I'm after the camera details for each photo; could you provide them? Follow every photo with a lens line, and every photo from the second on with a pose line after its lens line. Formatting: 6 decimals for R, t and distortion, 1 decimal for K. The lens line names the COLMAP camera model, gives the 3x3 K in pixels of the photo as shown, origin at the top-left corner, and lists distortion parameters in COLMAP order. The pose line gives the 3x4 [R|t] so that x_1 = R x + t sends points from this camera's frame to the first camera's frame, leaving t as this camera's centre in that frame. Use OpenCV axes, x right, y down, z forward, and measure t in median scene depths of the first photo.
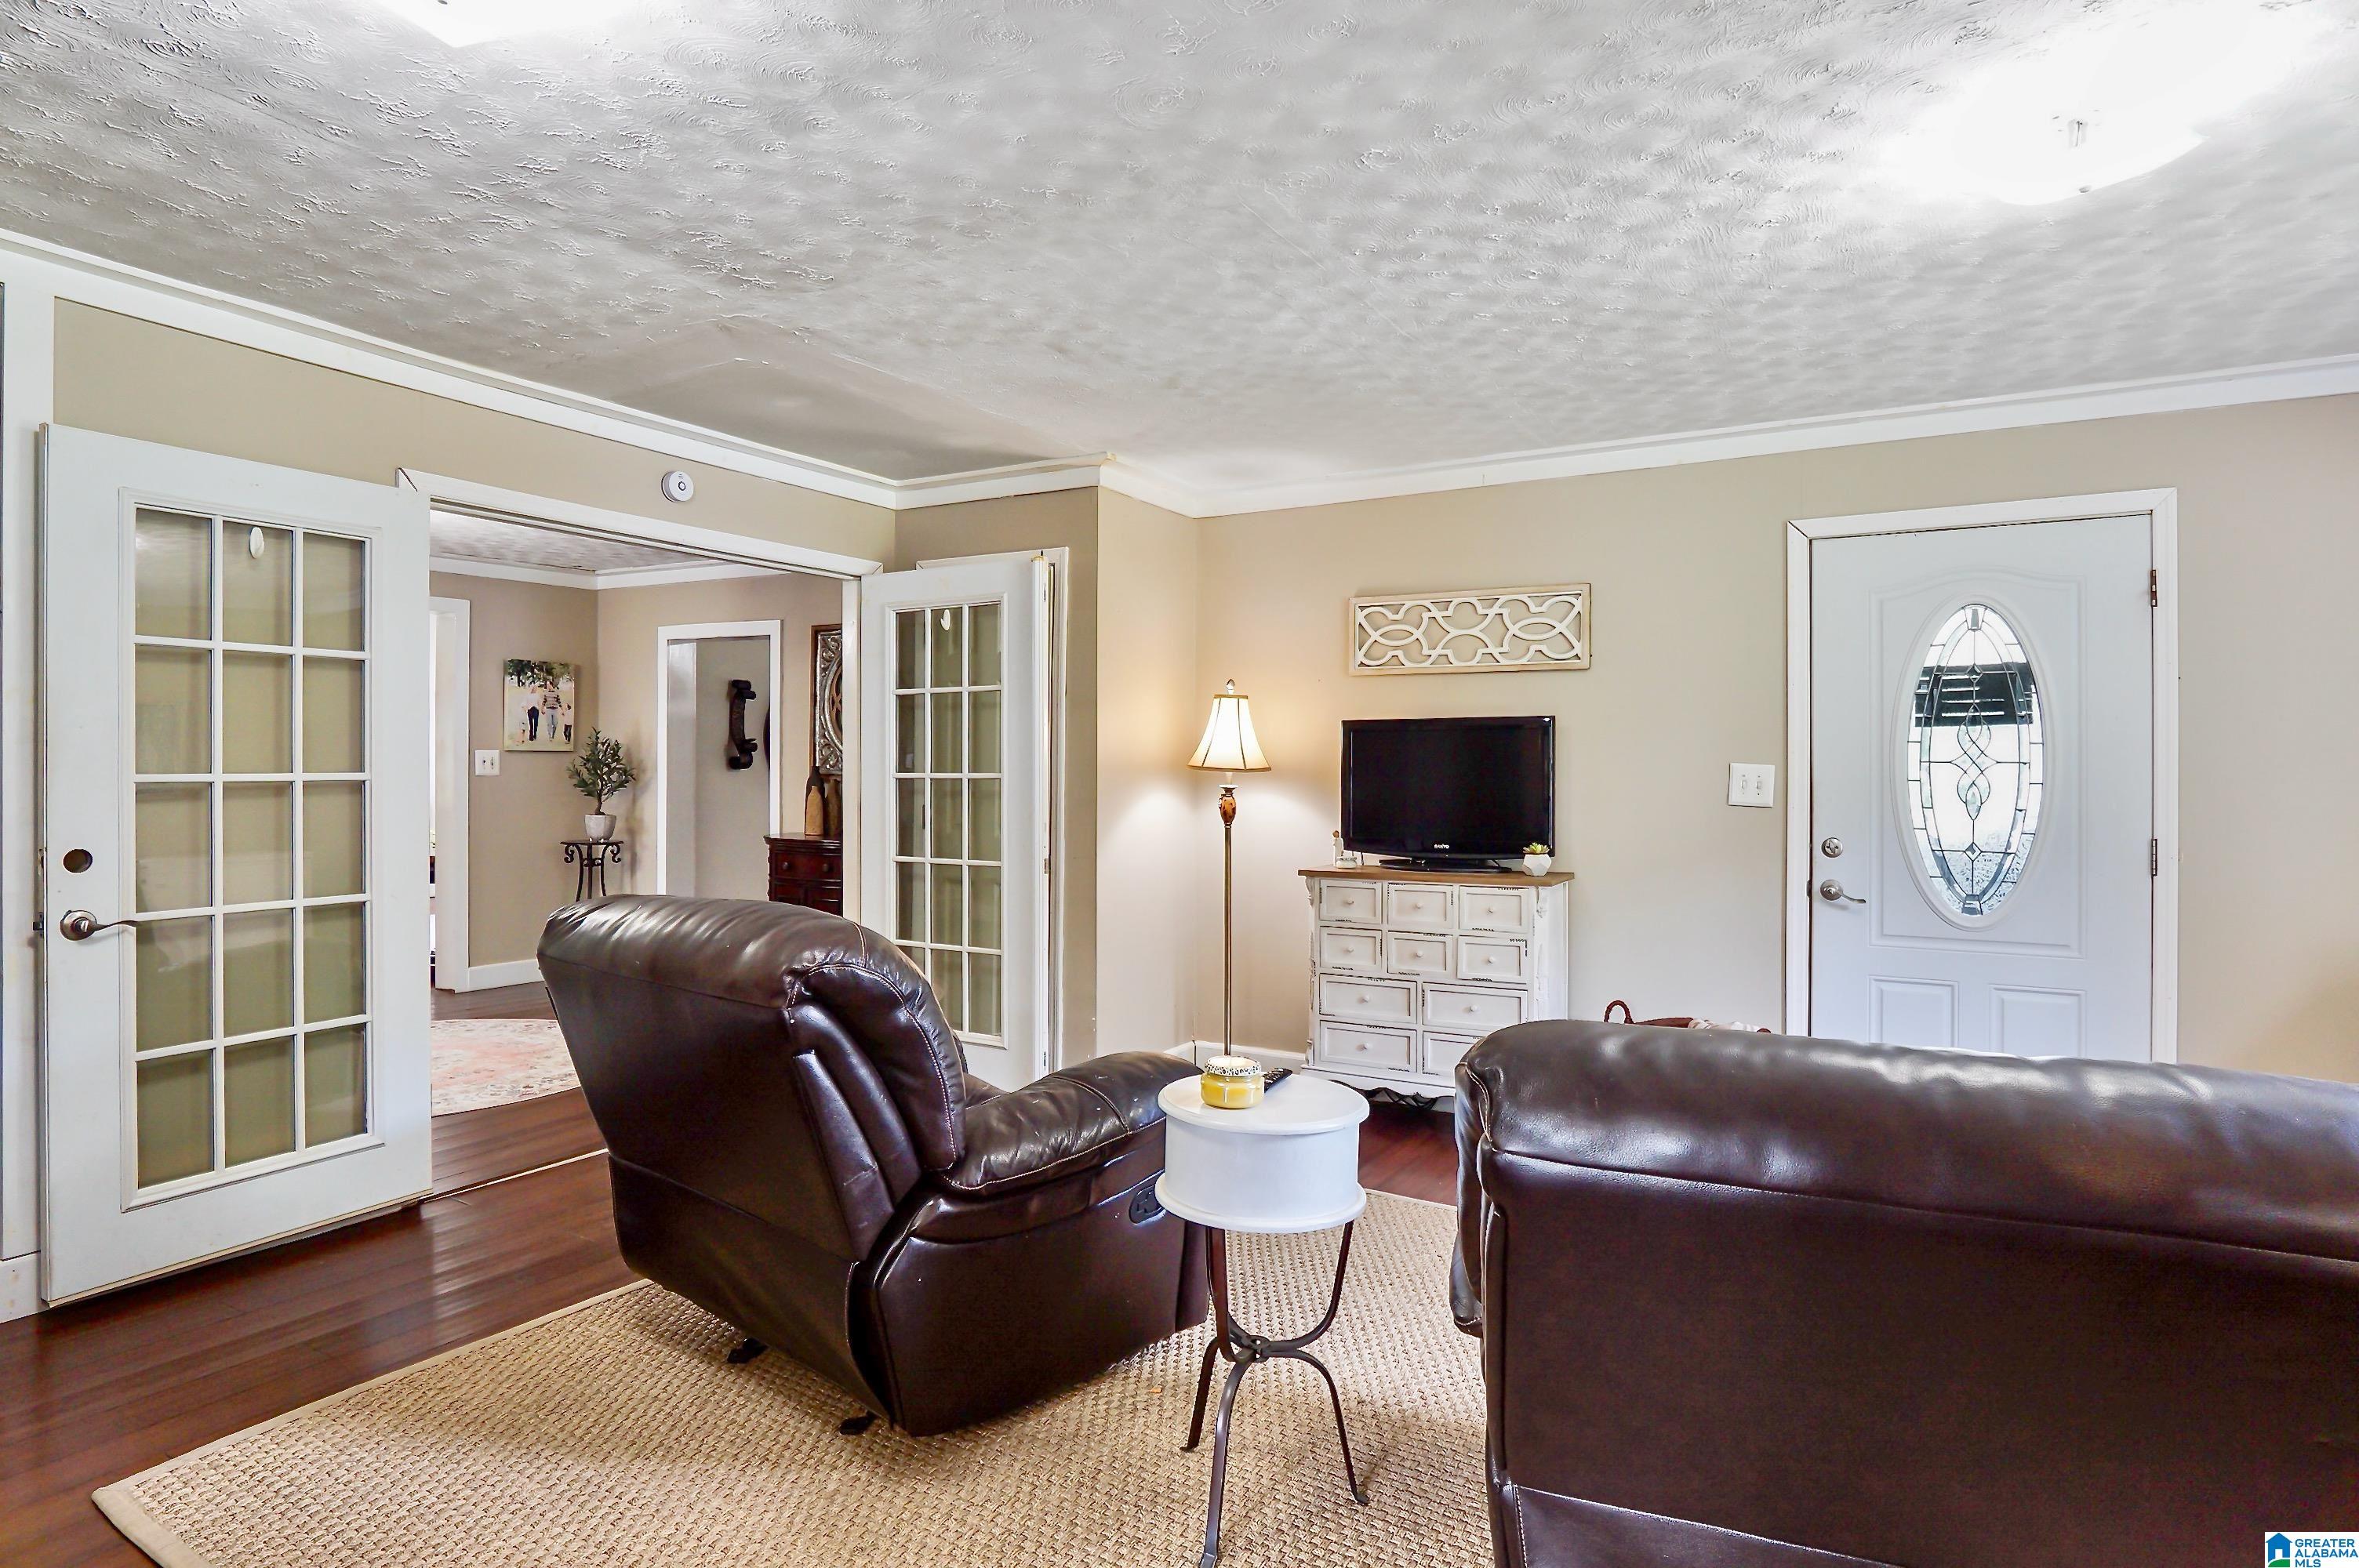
lens RADIAL K [[1266.3, 0, 1158.2], [0, 1266.3, 771.9], [0, 0, 1]] dist [-0.013729, -0.001125]
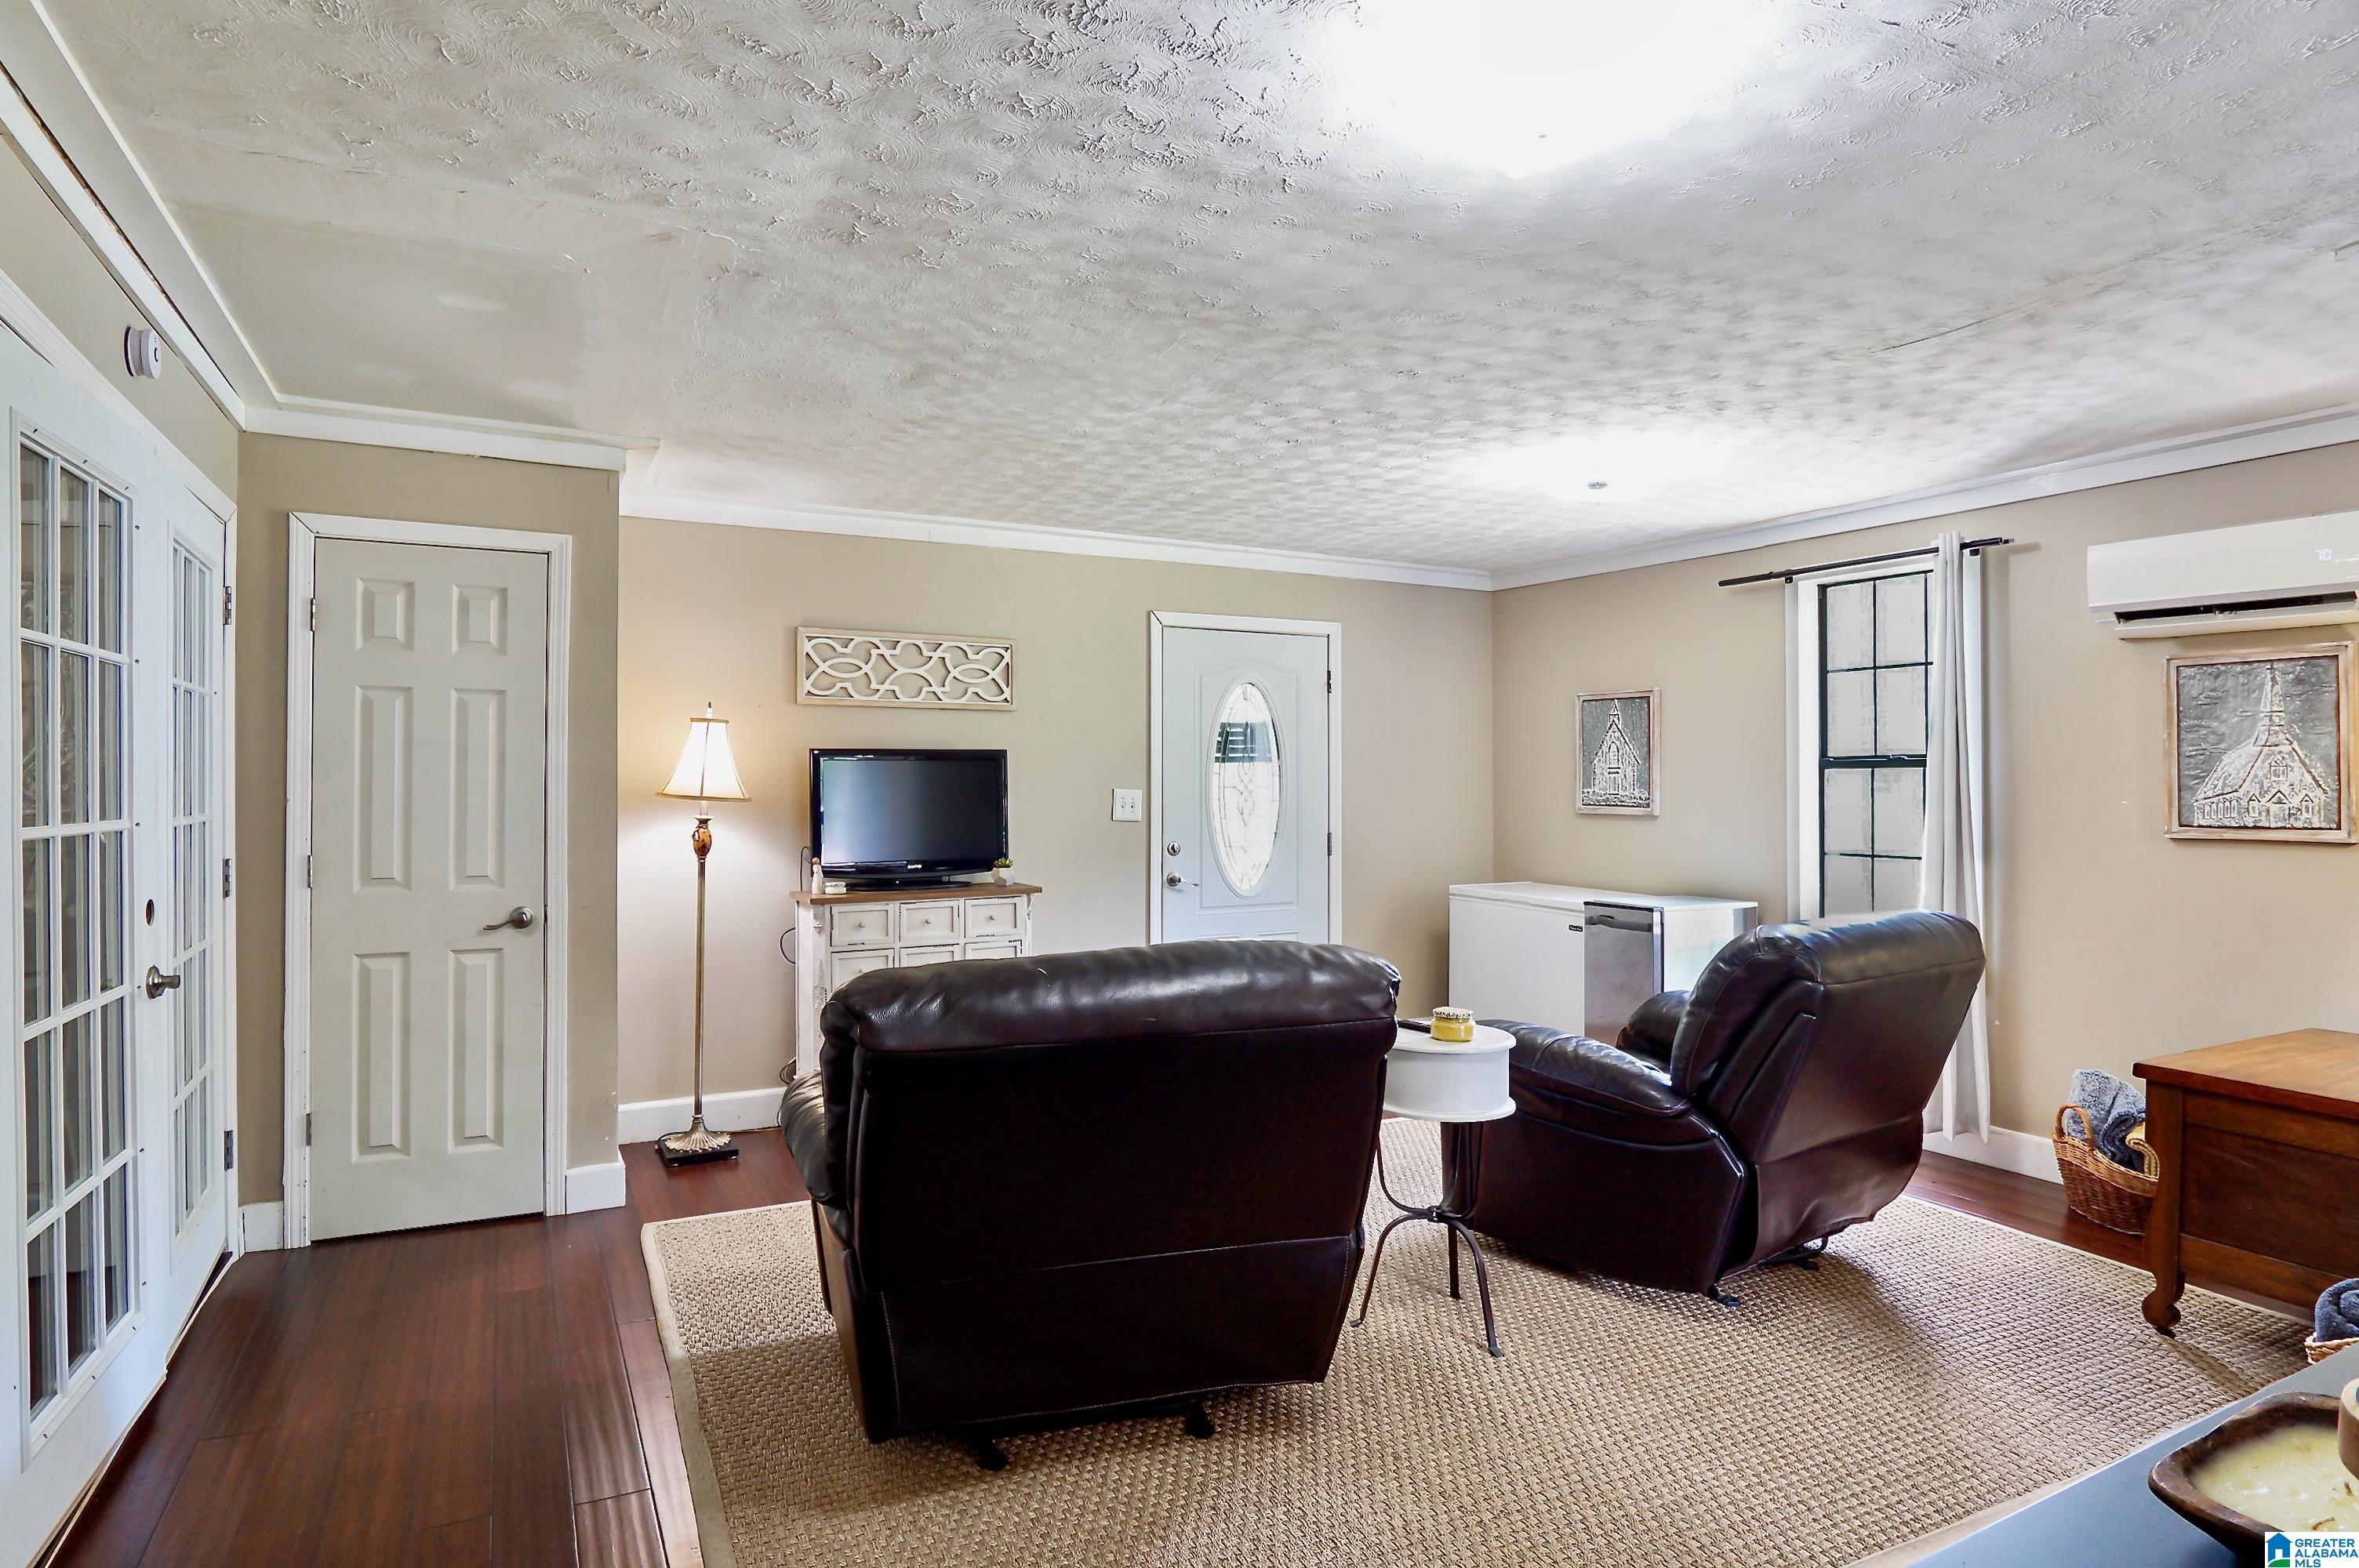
lens RADIAL K [[1266.3, 0, 1171.5], [0, 1266.3, 777.3], [0, 0, 1]] dist [-0.013729, -0.001125]
pose [[0.527630, -0.000802, 0.849474, -0.599835], [0.008961, 0.999949, -0.004621, -0.011463], [-0.849427, 0.010051, 0.527610, 0.238699]]
